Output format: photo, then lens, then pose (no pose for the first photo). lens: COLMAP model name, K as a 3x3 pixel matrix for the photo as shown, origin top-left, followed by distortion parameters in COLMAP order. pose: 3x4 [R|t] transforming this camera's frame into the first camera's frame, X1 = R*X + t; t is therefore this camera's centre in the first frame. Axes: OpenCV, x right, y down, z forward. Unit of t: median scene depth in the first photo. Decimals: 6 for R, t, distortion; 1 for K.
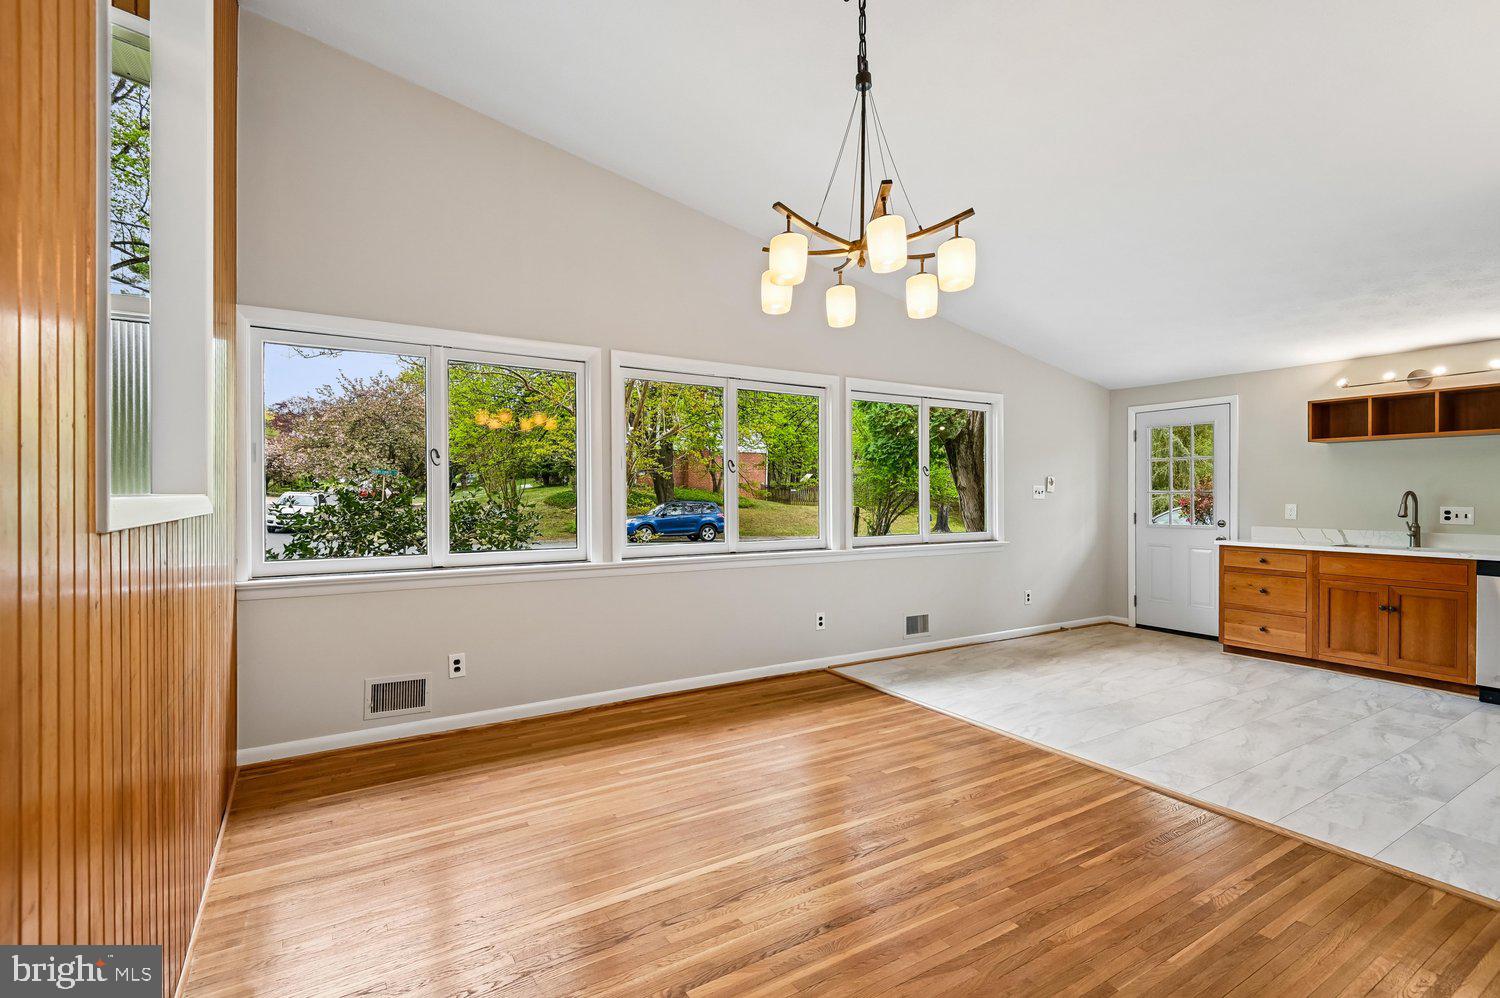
lens RADIAL K [[682.3, 0, 742.6], [0, 682.3, 492.2], [0, 0, 1]] dist [-0.001609, -0.006512]
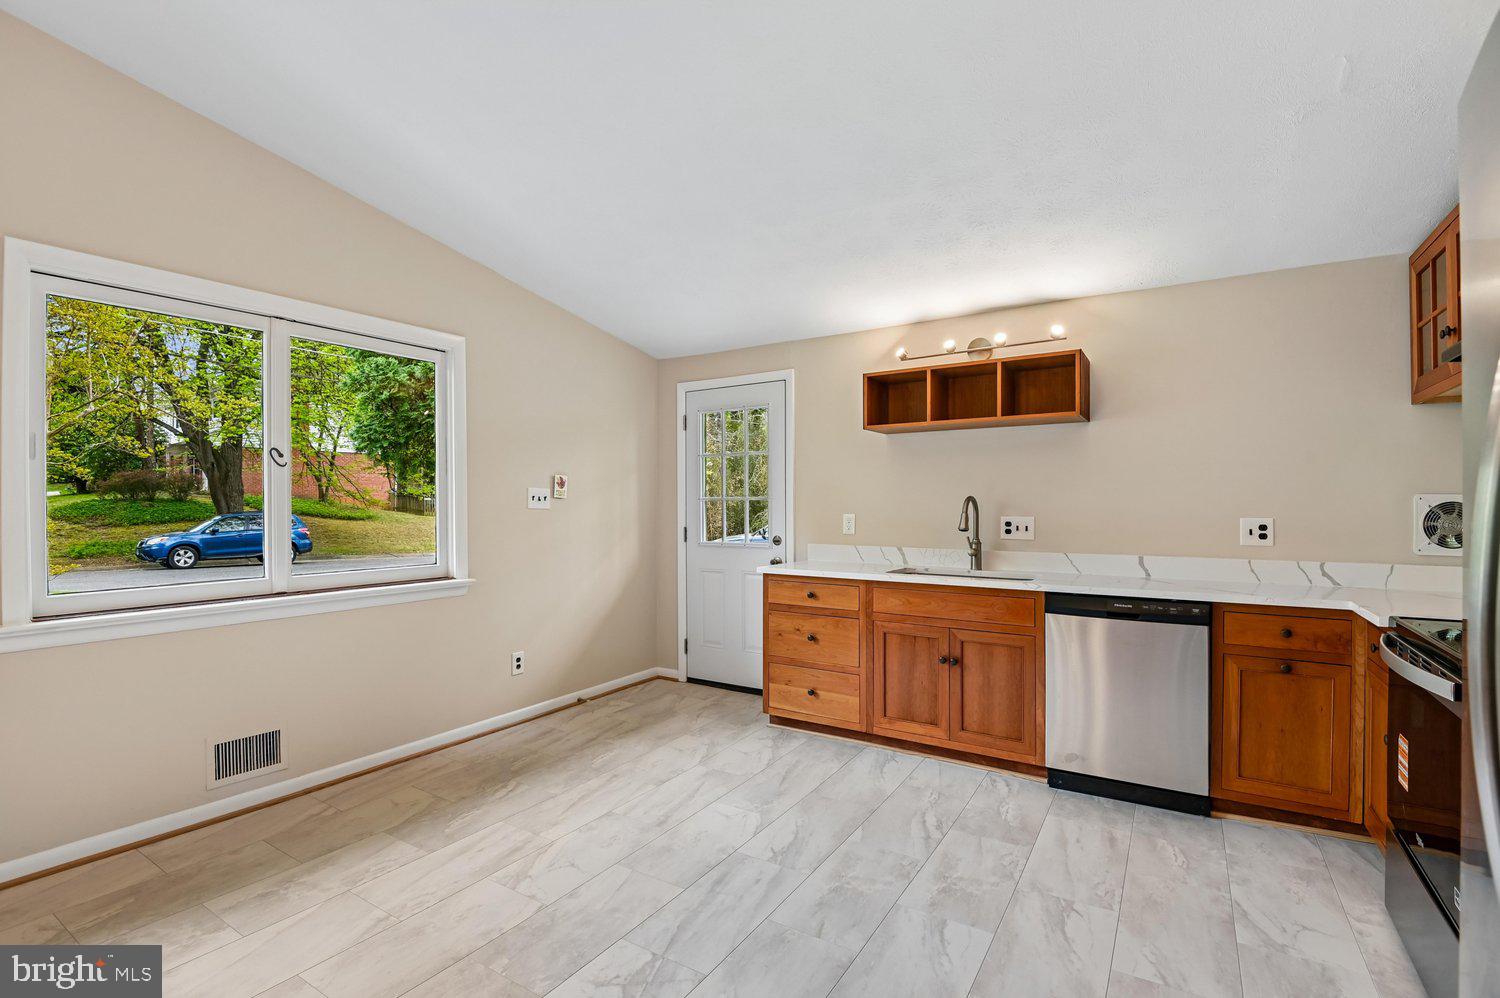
lens RADIAL K [[711.9, 0, 729.1], [0, 711.9, 493.4], [0, 0, 1]] dist [0.001419, -0.017264]
pose [[0.895864, 0.004467, 0.444306, 0.370755], [0.000564, 0.999937, -0.011192, 0.003772], [-0.444328, 0.010277, 0.895805, 0.386581]]
